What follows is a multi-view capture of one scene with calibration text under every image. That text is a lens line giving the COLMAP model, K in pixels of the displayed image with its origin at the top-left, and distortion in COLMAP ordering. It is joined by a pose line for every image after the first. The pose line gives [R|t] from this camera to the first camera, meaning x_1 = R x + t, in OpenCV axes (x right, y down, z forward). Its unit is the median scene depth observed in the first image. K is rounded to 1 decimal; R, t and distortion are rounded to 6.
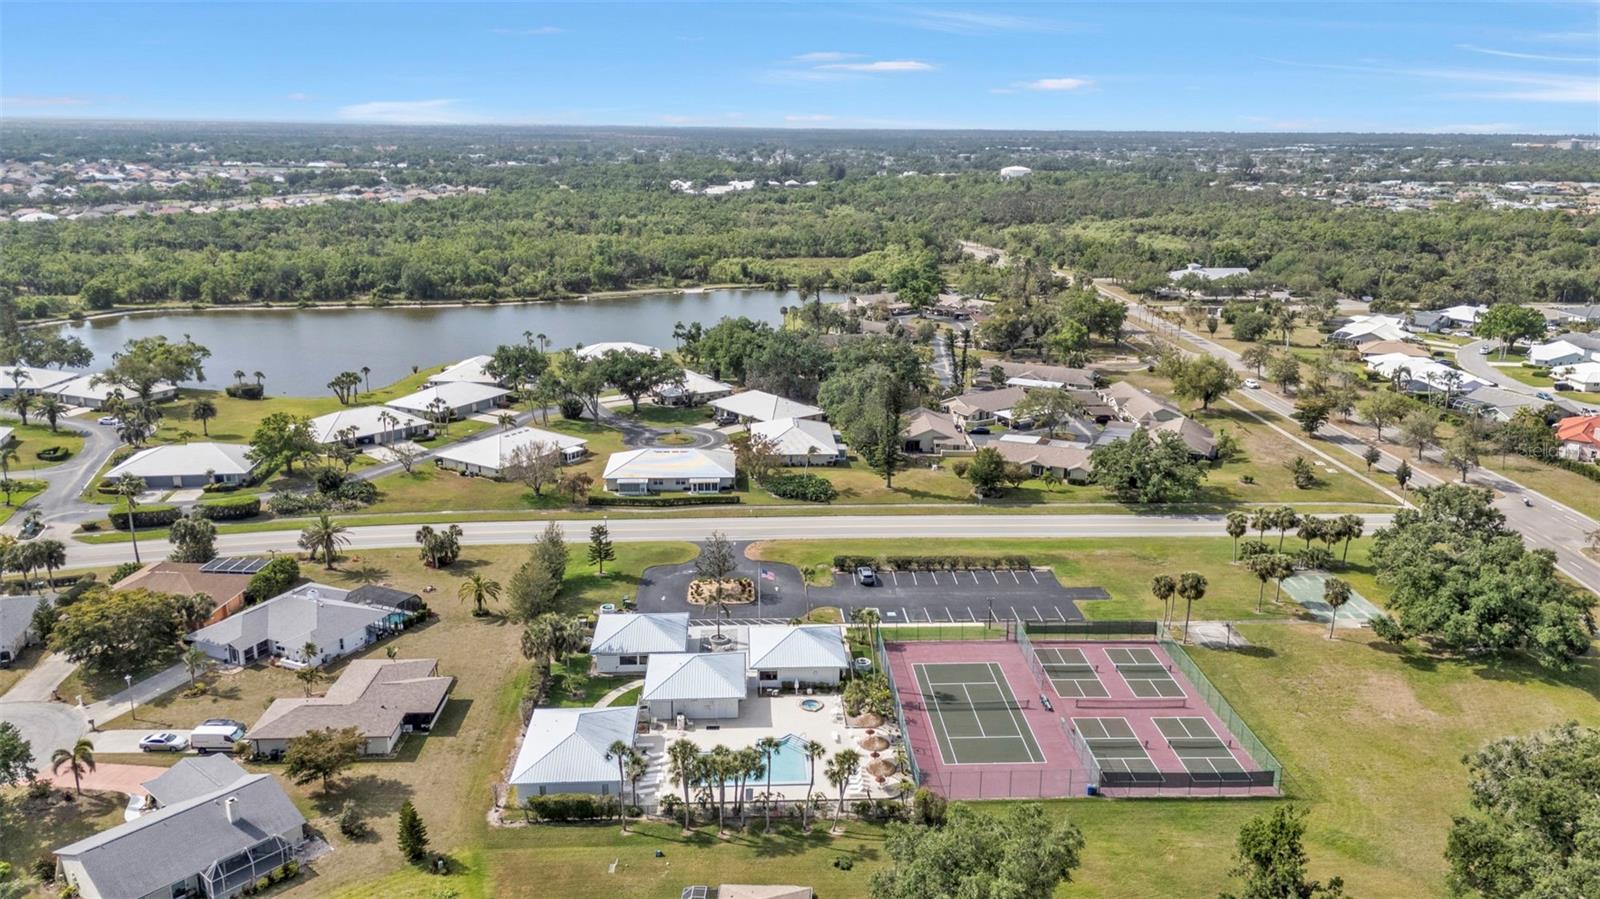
lens RADIAL K [[1167.3, 0, 800.9], [0, 1167.3, 450.0], [0, 0, 1]] dist [0.075874, -0.070029]
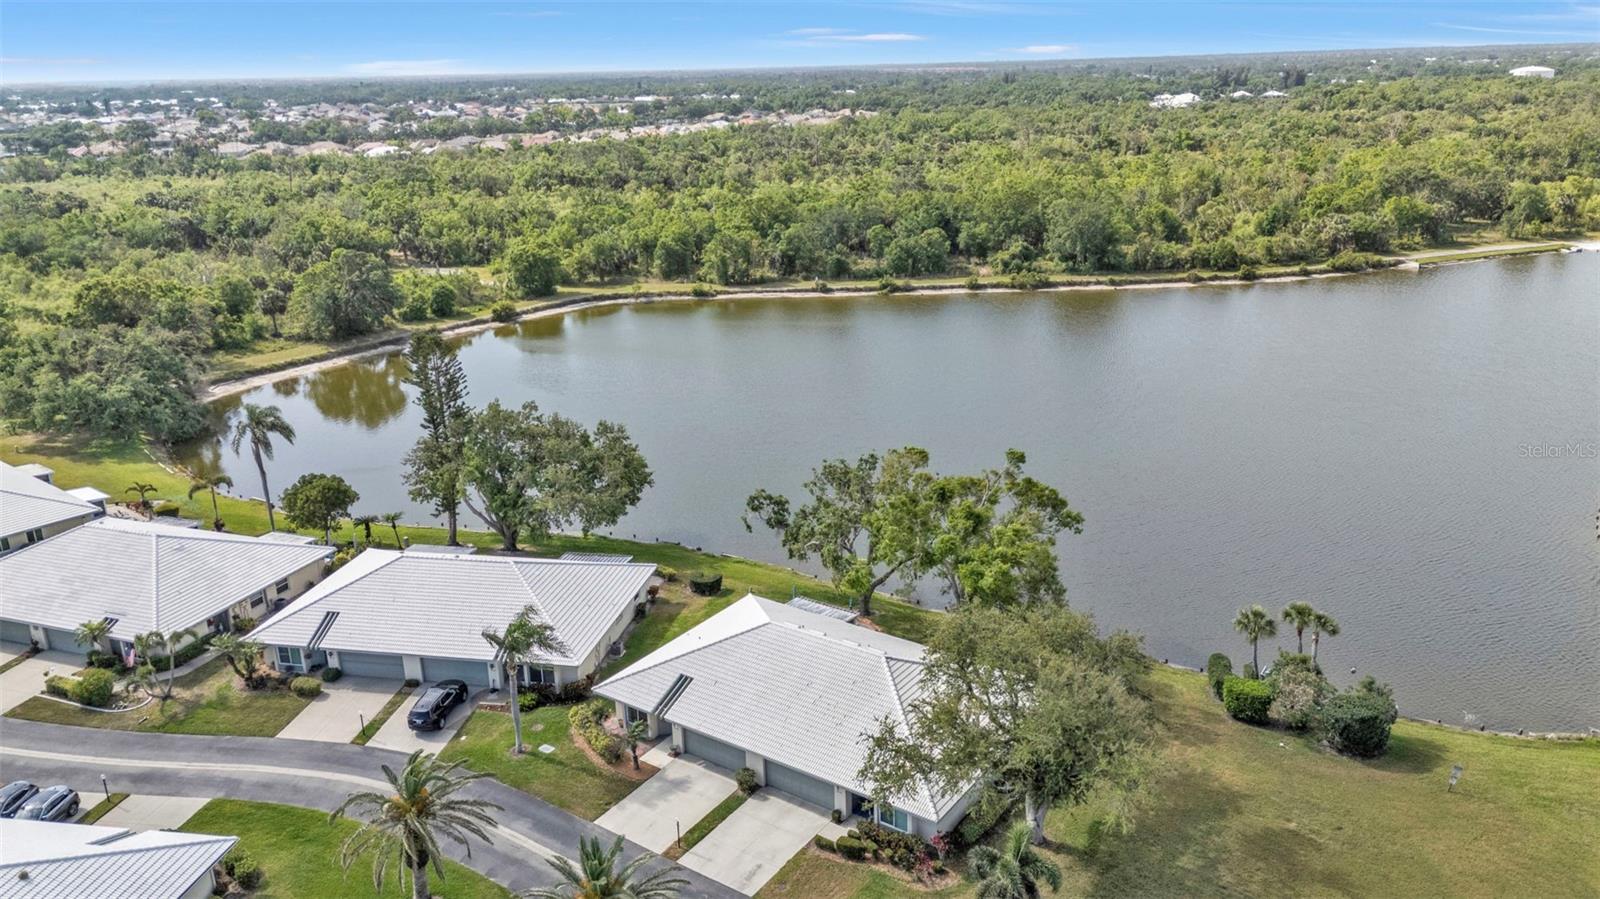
lens RADIAL K [[1167.3, 0, 800.7], [0, 1167.3, 456.5], [0, 0, 1]] dist [0.075874, -0.070029]
pose [[0.977494, 0.034854, -0.208066, -0.672407], [-0.023911, 0.998207, 0.054882, -0.146643], [0.209606, -0.048671, 0.976574, 0.944710]]
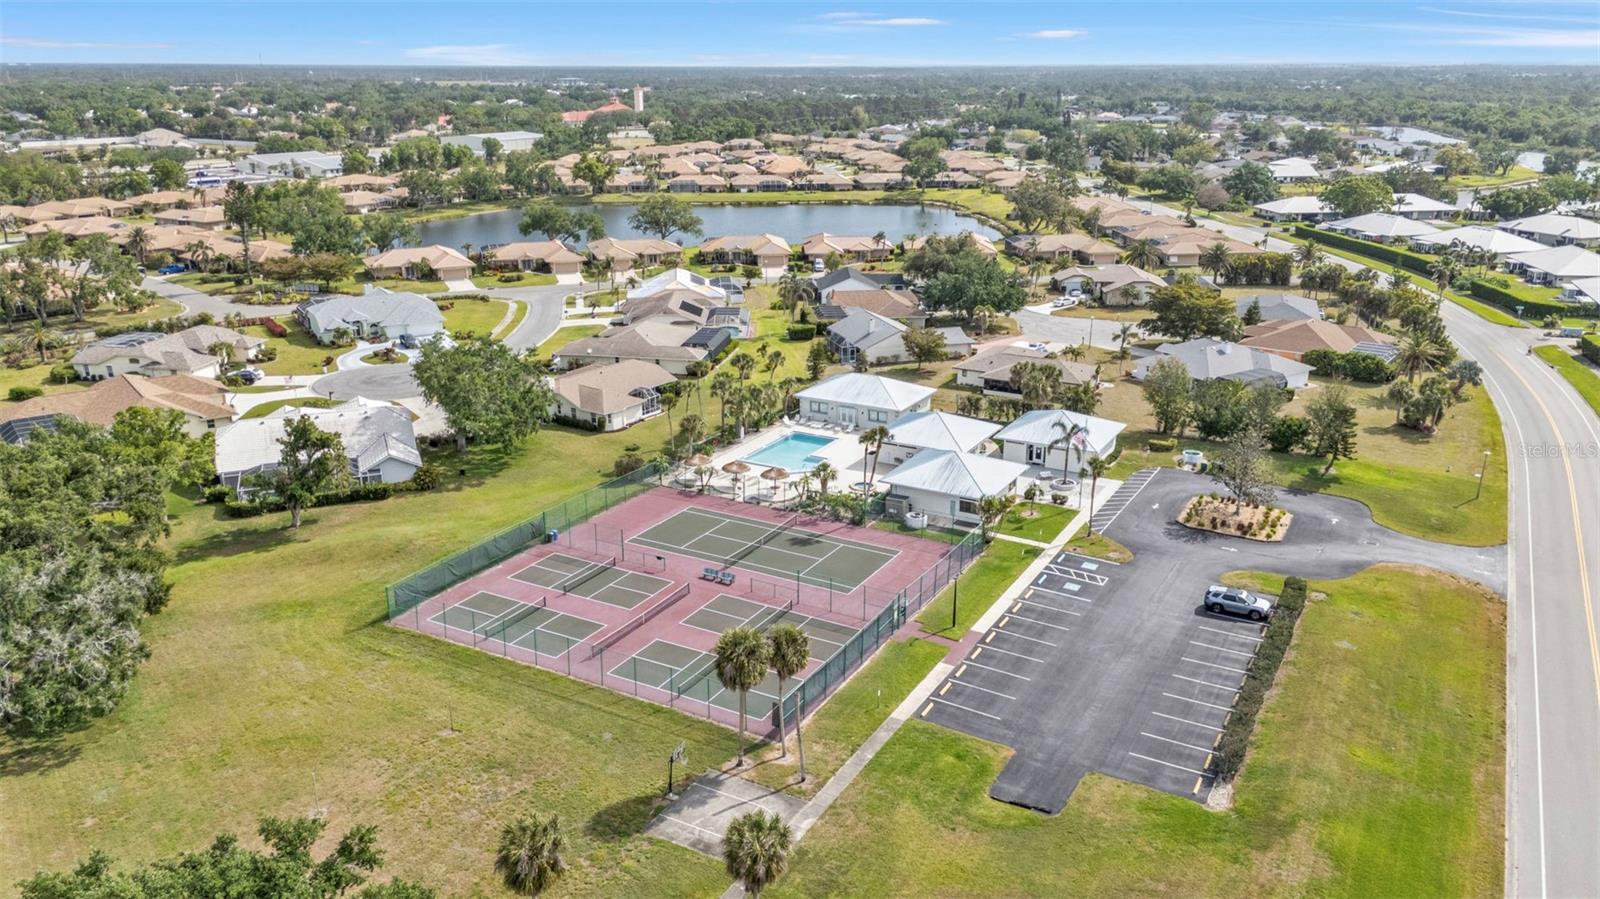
lens RADIAL K [[1167.3, 0, 798.0], [0, 1167.3, 448.9], [0, 0, 1]] dist [0.075874, -0.070029]
pose [[-0.538463, 0.256596, -0.802631, 0.457823], [-0.227642, 0.872797, 0.431746, -0.114481], [0.811318, 0.415192, -0.411557, 0.794651]]
